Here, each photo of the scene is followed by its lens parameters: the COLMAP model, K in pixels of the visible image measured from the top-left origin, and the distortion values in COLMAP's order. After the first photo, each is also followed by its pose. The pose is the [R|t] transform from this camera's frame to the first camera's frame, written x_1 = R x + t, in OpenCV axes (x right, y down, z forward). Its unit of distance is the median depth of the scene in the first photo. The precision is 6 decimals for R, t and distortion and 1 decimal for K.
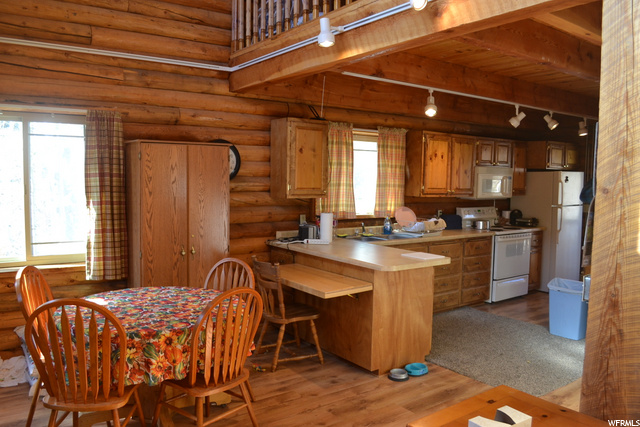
lens RADIAL K [[526.2, 0, 319.4], [0, 526.2, 220.8], [0, 0, 1]] dist [-0.076449, 0.002678]
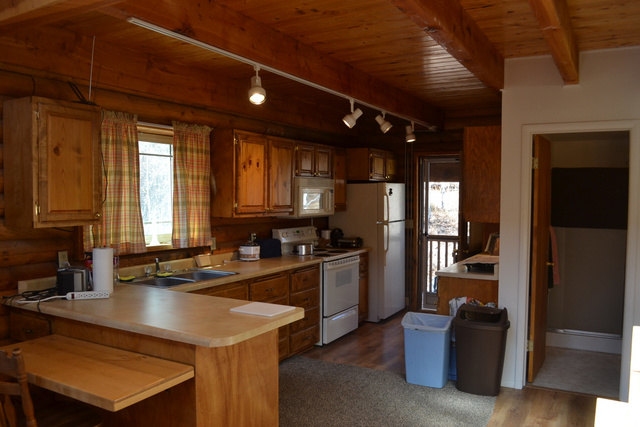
lens RADIAL K [[526.2, 0, 319.4], [0, 526.2, 220.8], [0, 0, 1]] dist [-0.076449, 0.002678]
pose [[0.907411, -0.032004, 0.419025, -0.009641], [0.044563, 0.998802, -0.020219, -0.021755], [-0.417875, 0.037020, 0.907750, 0.284672]]
